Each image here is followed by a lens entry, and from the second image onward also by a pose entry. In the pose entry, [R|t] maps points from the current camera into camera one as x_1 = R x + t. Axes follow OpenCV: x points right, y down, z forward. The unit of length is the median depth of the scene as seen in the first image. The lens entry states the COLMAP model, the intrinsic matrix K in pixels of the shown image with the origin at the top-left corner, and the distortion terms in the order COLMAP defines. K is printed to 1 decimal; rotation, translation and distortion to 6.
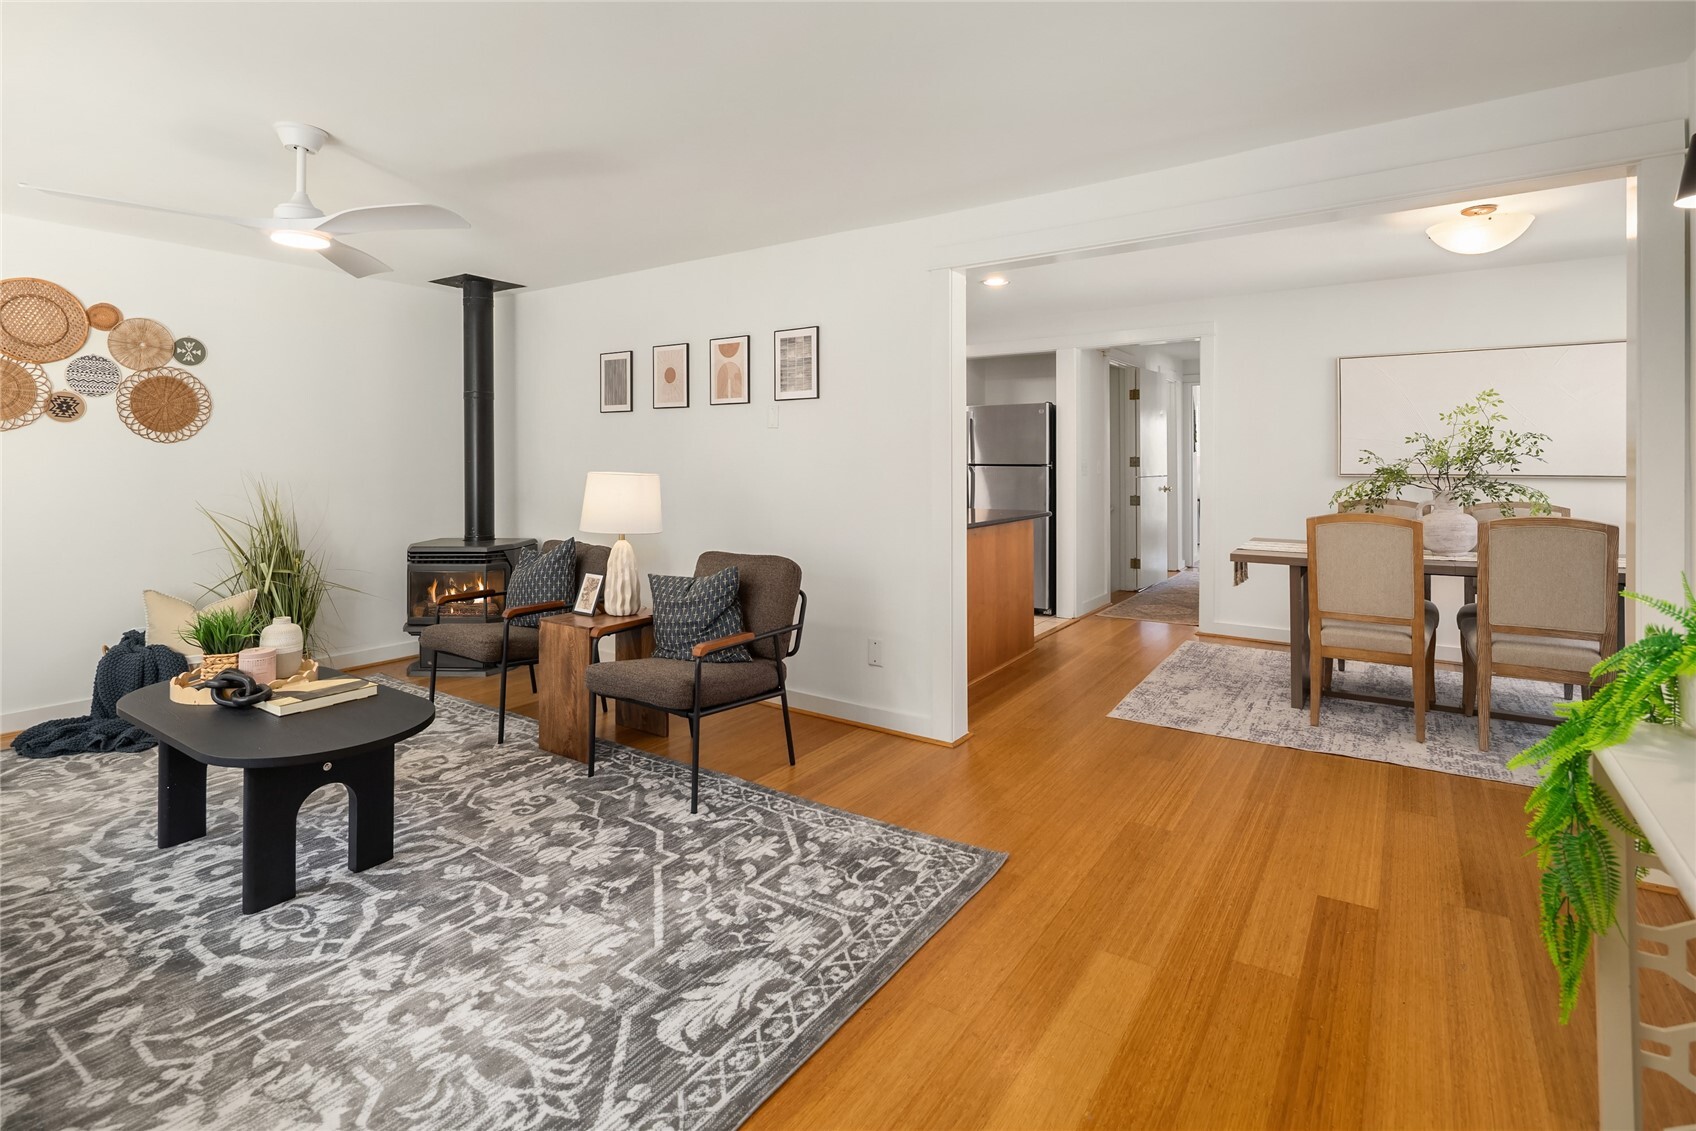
lens RADIAL K [[829.0, 0, 833.9], [0, 829.0, 456.7], [0, 0, 1]] dist [0.003376, -0.004838]
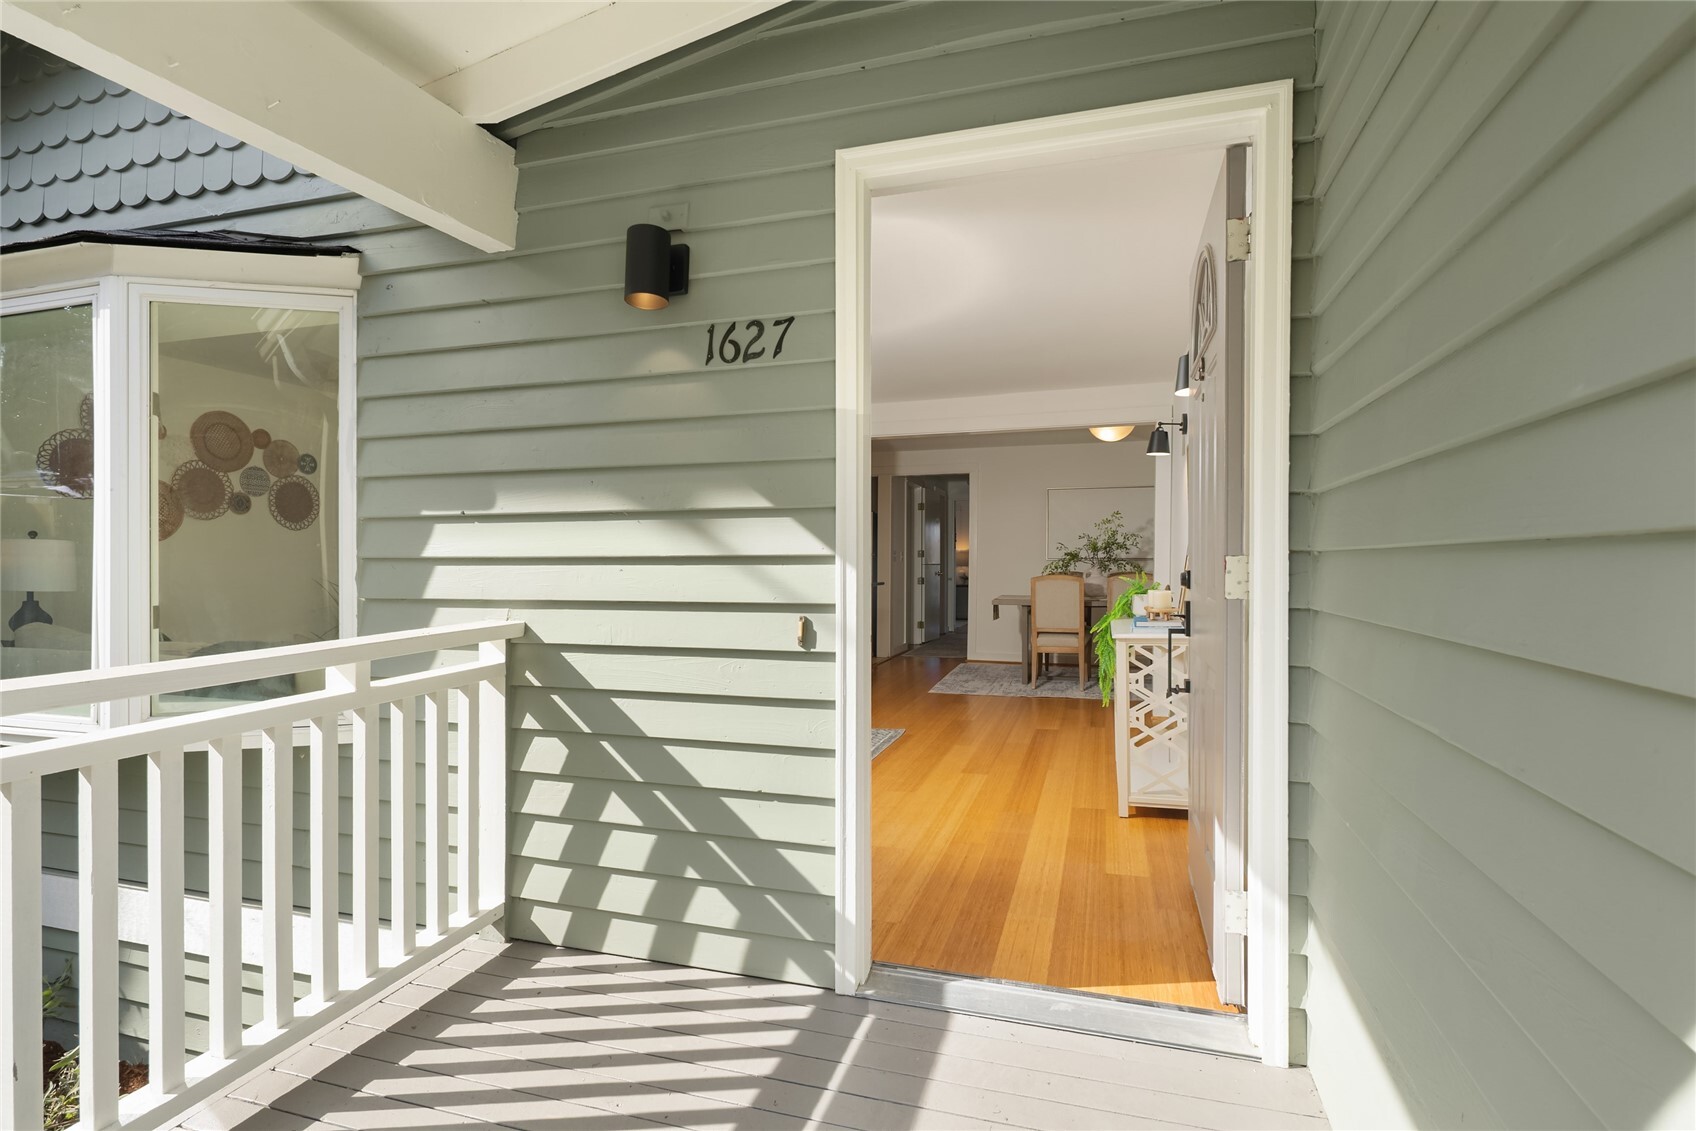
lens RADIAL K [[829.0, 0, 841.1], [0, 829.0, 562.6], [0, 0, 1]] dist [0.003376, -0.004838]
pose [[0.955775, 0.001247, 0.294096, -0.357888], [-0.003784, 0.999960, 0.008060, 0.023500], [-0.294075, -0.008816, 0.955742, -0.611251]]
